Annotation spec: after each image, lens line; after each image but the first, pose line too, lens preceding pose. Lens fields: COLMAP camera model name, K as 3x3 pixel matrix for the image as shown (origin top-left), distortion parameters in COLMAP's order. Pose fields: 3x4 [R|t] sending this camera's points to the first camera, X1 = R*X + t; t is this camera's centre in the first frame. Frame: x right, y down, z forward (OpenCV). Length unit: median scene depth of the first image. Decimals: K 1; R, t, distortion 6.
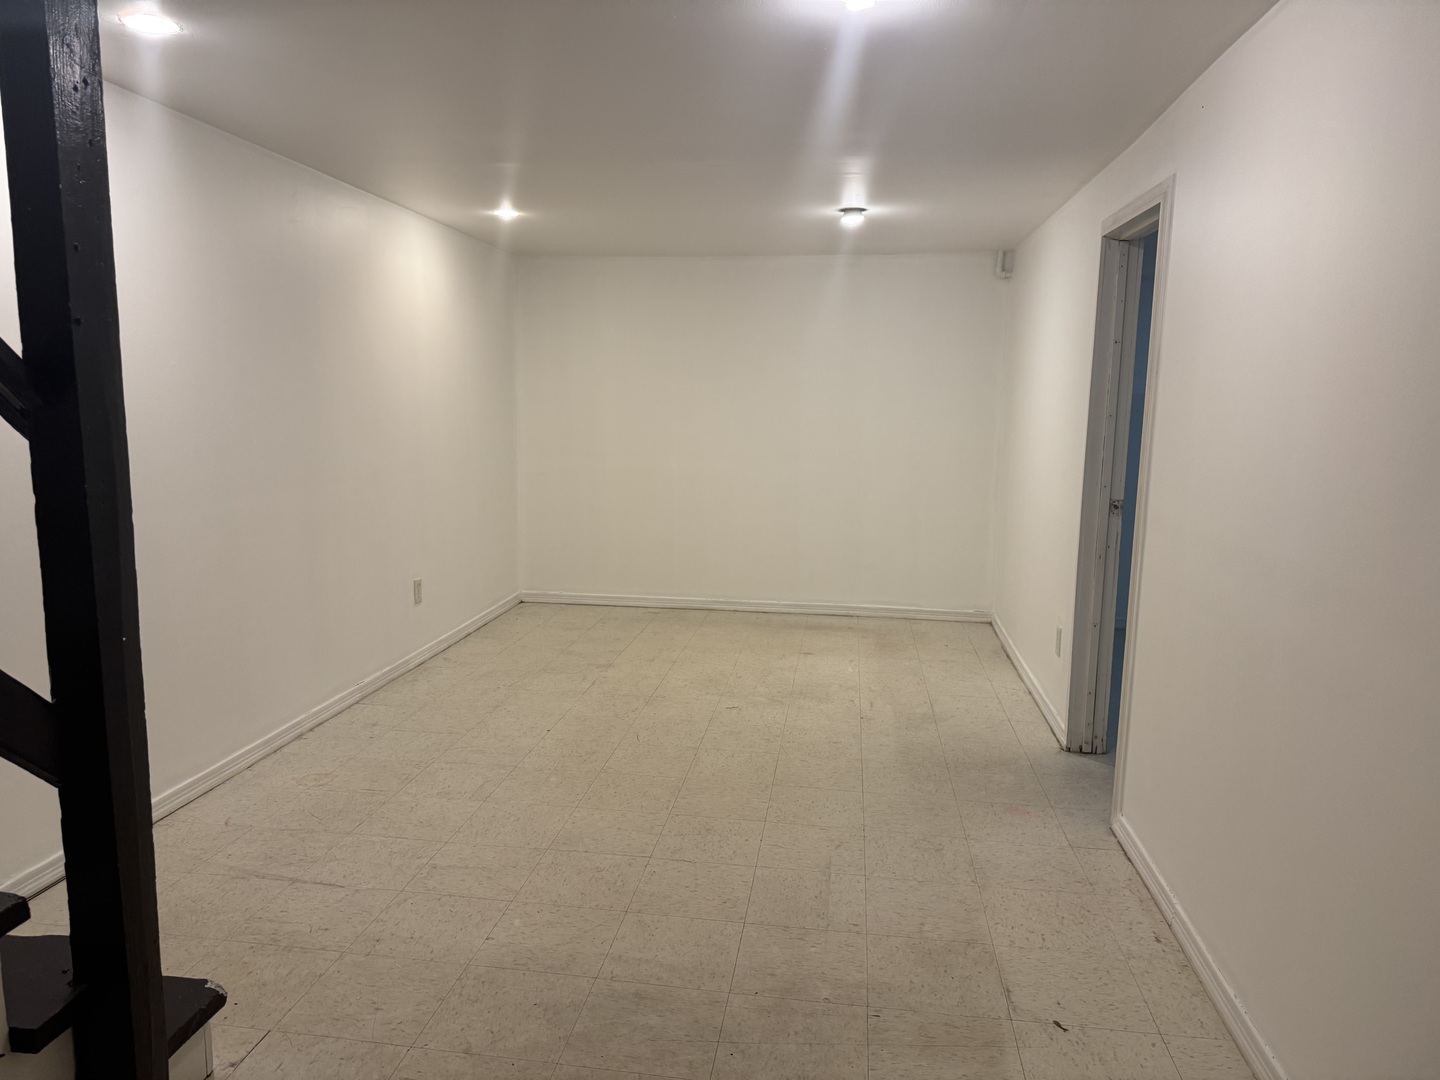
lens RADIAL K [[1021.9, 0, 720.1], [0, 1021.9, 541.3], [0, 0, 1]] dist [0.043044, -0.051195]
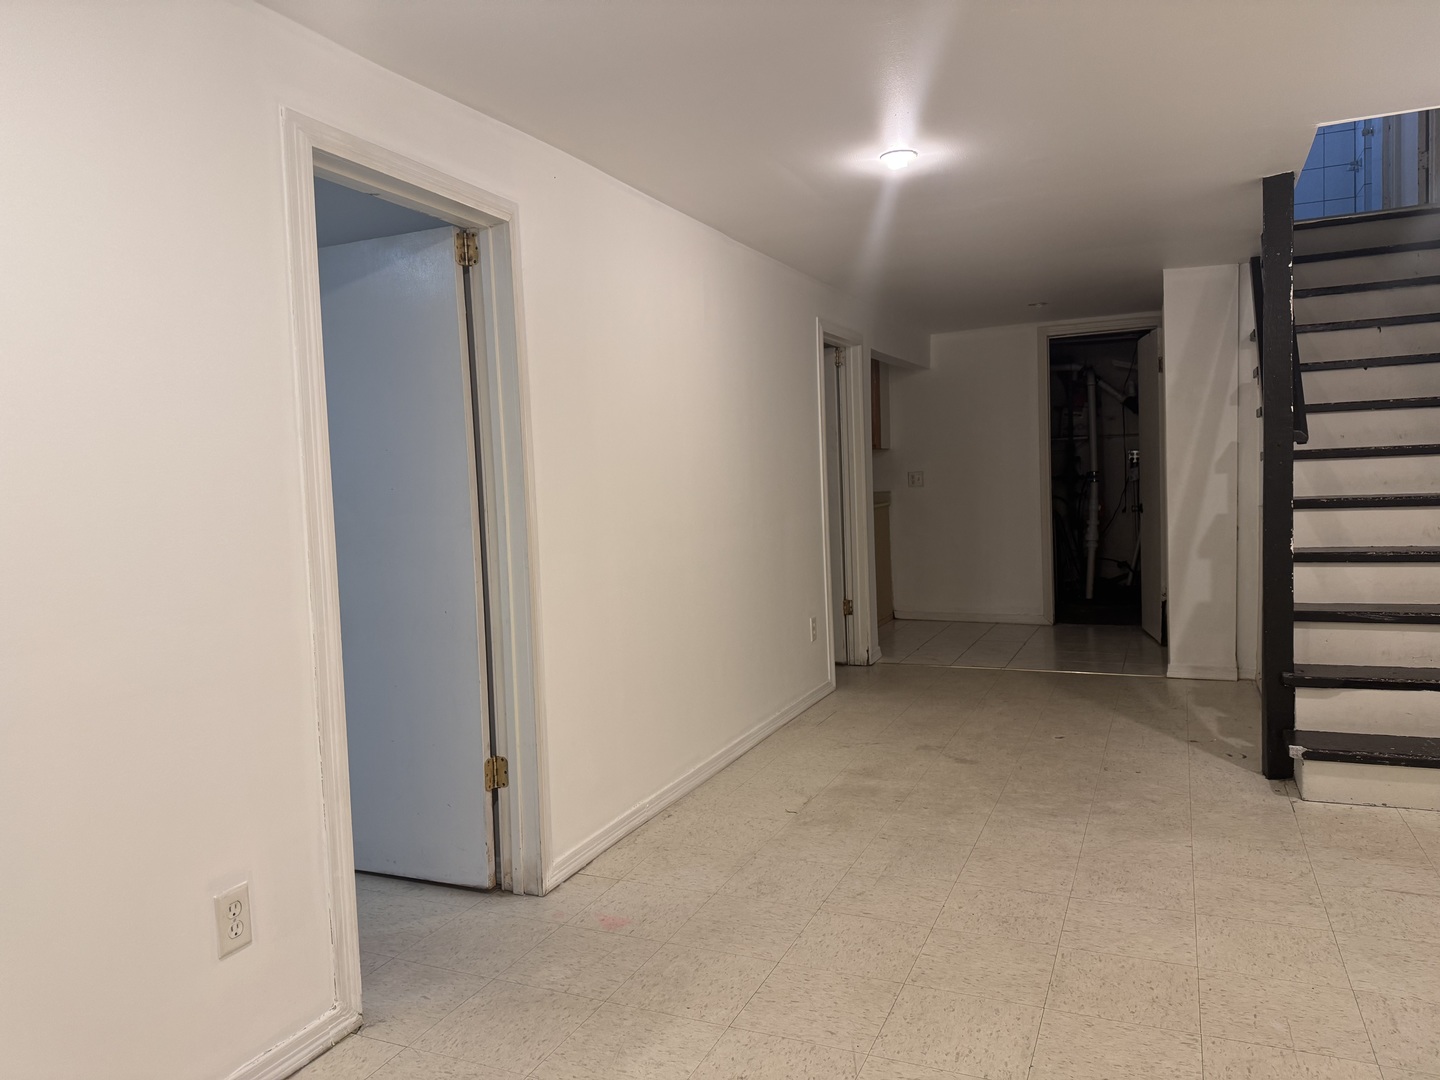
lens RADIAL K [[1021.9, 0, 721.9], [0, 1021.9, 538.2], [0, 0, 1]] dist [0.043044, -0.051195]
pose [[-0.960918, 0.002802, 0.276820, -0.024964], [0.061258, 0.977312, 0.202753, -0.231933], [-0.269971, 0.211786, -0.939288, 1.987089]]
